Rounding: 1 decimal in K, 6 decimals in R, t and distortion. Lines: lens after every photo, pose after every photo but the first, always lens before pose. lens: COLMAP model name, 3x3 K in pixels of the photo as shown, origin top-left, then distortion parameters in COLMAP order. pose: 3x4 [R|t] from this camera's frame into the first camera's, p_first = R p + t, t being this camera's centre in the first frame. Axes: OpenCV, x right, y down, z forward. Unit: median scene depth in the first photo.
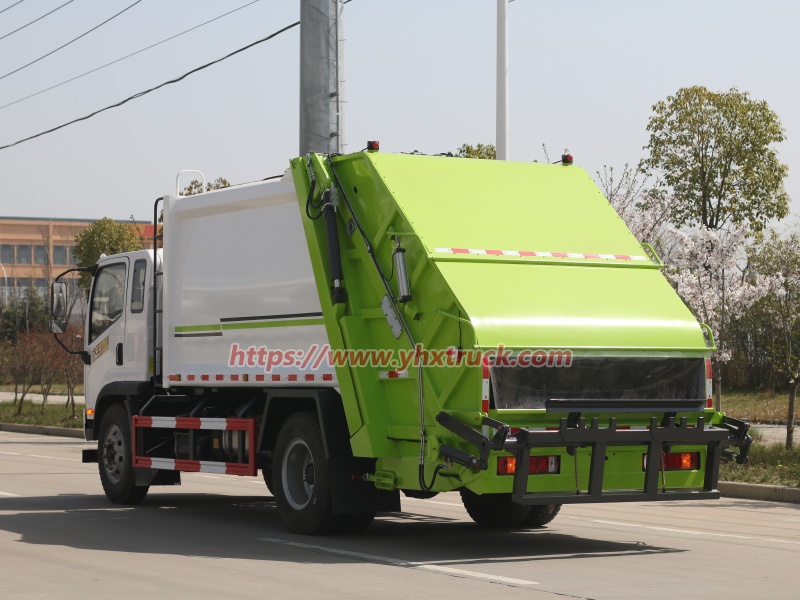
lens RADIAL K [[2205.7, 0, 400.0], [0, 2205.7, 300.0], [0, 0, 1]] dist [-0.032863, 0.783243]
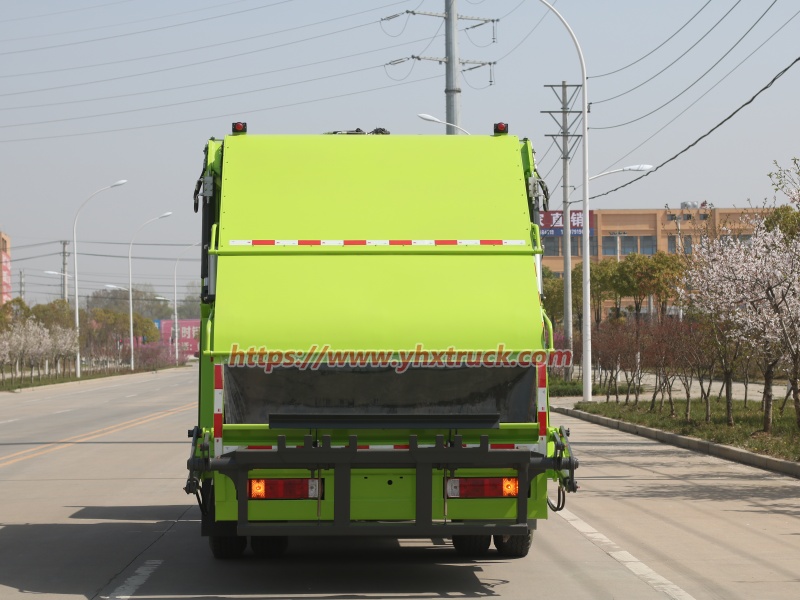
lens RADIAL K [[2205.7, 0, 400.0], [0, 2205.7, 300.0], [0, 0, 1]] dist [-0.032863, 0.783243]
pose [[0.859677, -0.020593, -0.510422, 0.514086], [0.023559, 0.999722, -0.000654, 0.002392], [0.510294, -0.011463, 0.859924, 0.266470]]
